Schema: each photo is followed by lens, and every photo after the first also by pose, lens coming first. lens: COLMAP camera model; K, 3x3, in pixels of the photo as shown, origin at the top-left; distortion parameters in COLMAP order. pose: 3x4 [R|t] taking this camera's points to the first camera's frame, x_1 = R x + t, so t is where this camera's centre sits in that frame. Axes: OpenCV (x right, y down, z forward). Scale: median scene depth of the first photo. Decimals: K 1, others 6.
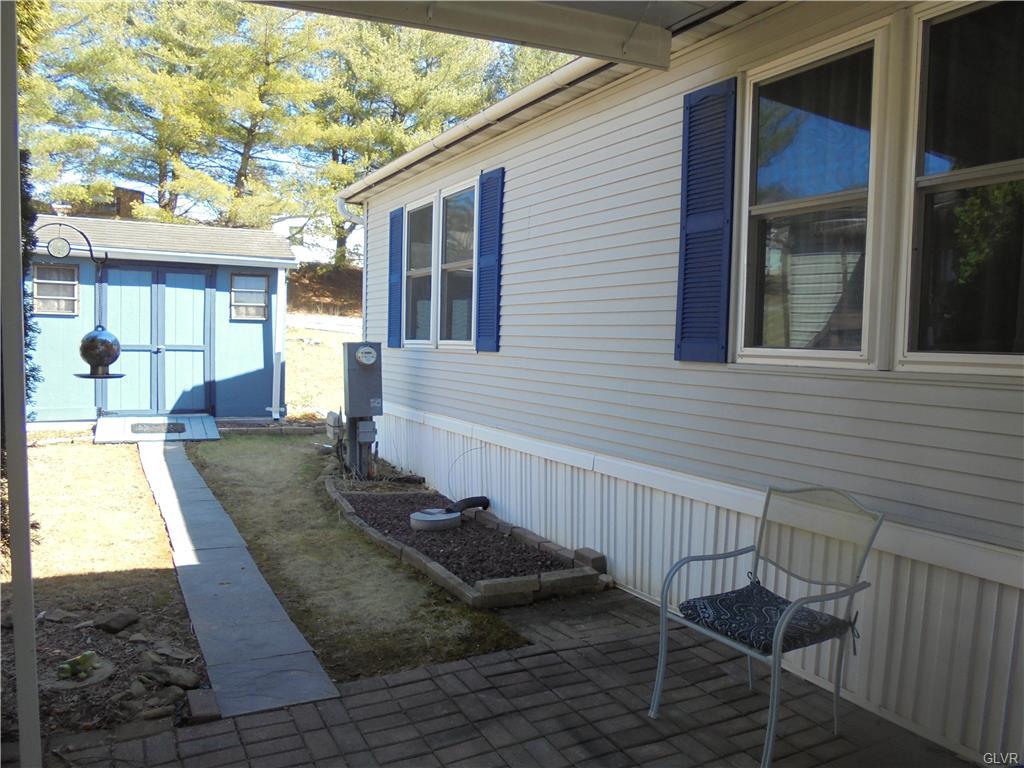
lens RADIAL K [[747.9, 0, 512.0], [0, 747.9, 384.0], [0, 0, 1]] dist [-0.126288, 0.078028]
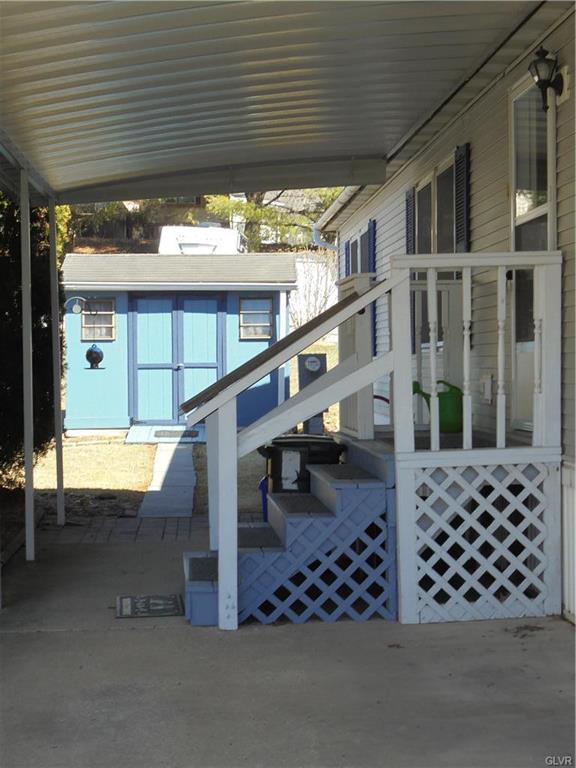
lens RADIAL K [[1249.8, 0, 288.0], [0, 1249.8, 384.0], [0, 0, 1]] dist [-0.023908, -0.052182]
pose [[0.902160, -0.024413, -0.430710, 0.534993], [0.005267, 0.998946, -0.045590, 0.072168], [0.431369, 0.038861, 0.901338, -0.723306]]
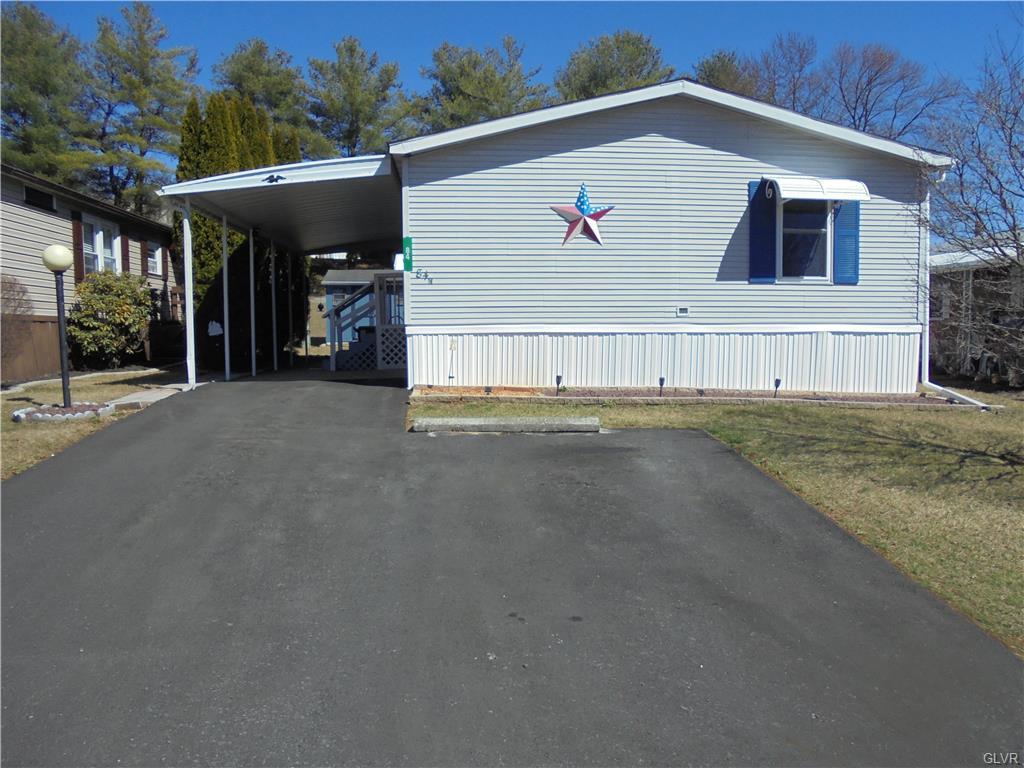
lens RADIAL K [[774.7, 0, 512.0], [0, 774.7, 384.0], [0, 0, 1]] dist [-0.125581, 0.099200]
pose [[0.911954, -0.007752, -0.410218, 1.302170], [0.009992, 0.999945, 0.003317, 0.215715], [0.410170, -0.007124, 0.911981, -1.533605]]
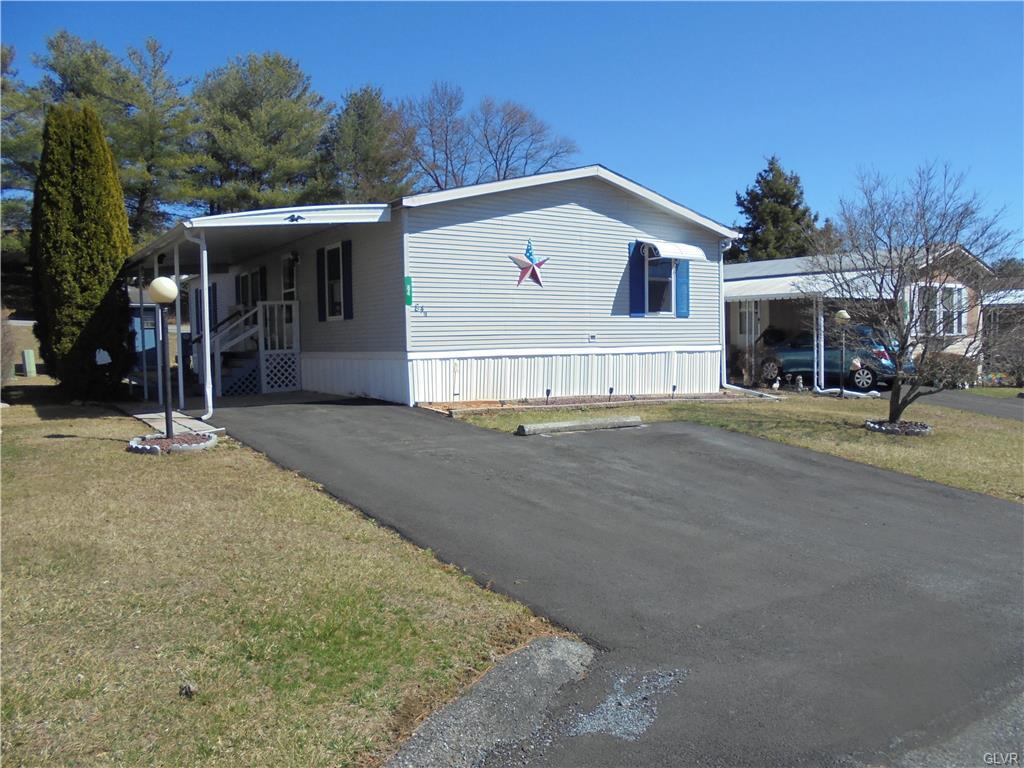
lens RADIAL K [[774.7, 0, 512.0], [0, 774.7, 384.0], [0, 0, 1]] dist [-0.125581, 0.099200]
pose [[0.993397, -0.053396, 0.101546, 0.683811], [0.053773, 0.998553, -0.000971, 0.195863], [-0.101347, 0.006425, 0.994830, -1.929992]]
